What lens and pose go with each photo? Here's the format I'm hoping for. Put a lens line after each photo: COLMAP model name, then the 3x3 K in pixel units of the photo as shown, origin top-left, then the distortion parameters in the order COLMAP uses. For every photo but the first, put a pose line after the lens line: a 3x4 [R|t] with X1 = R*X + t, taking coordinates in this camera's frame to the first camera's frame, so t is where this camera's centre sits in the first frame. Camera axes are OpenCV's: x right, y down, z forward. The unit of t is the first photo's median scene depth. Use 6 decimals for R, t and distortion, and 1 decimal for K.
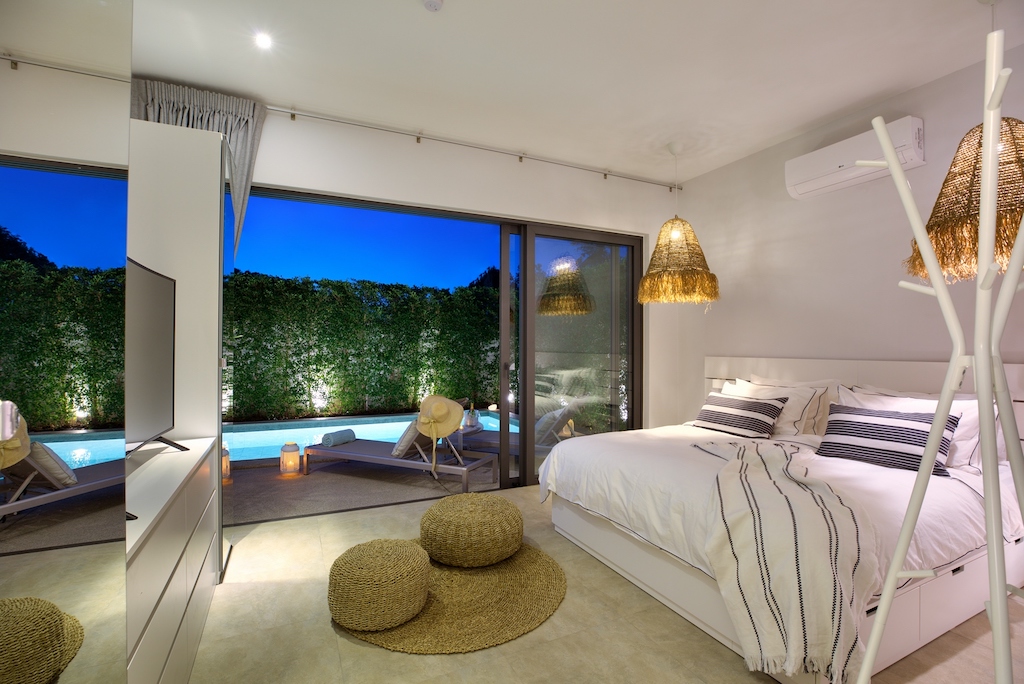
lens RADIAL K [[465.5, 0, 516.1], [0, 465.5, 340.5], [0, 0, 1]] dist [-0.000725, -0.000286]
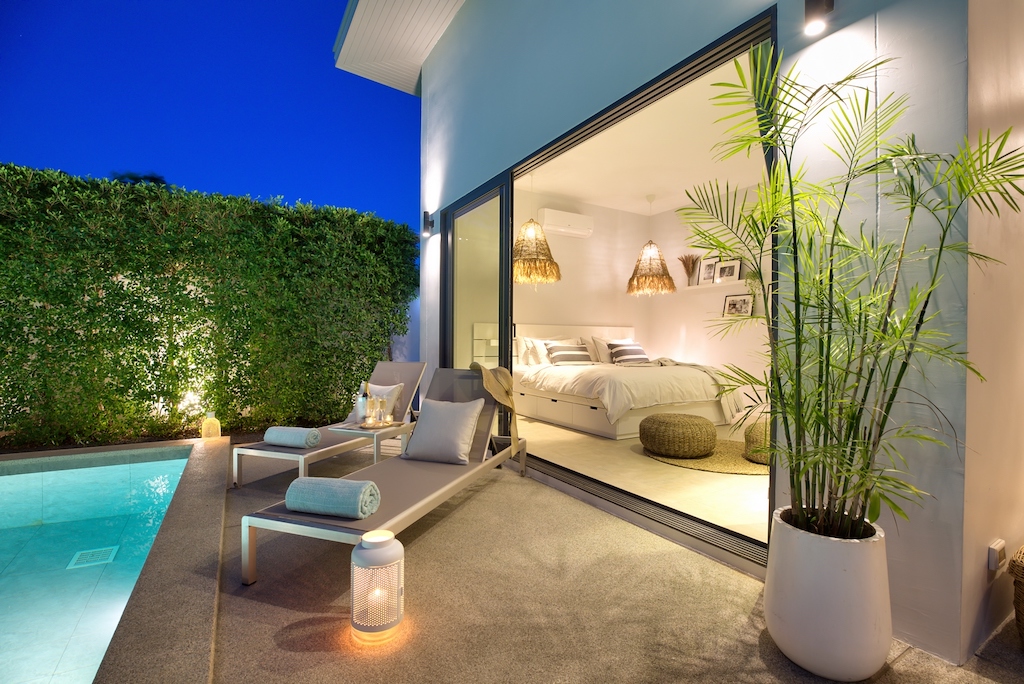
lens RADIAL K [[465.5, 0, 515.7], [0, 465.5, 340.2], [0, 0, 1]] dist [-0.000725, -0.000286]
pose [[-0.076854, -0.010036, 0.996992, -0.957323], [-0.005920, 0.999936, 0.009610, 0.086634], [-0.997025, -0.005163, -0.076909, 1.075803]]
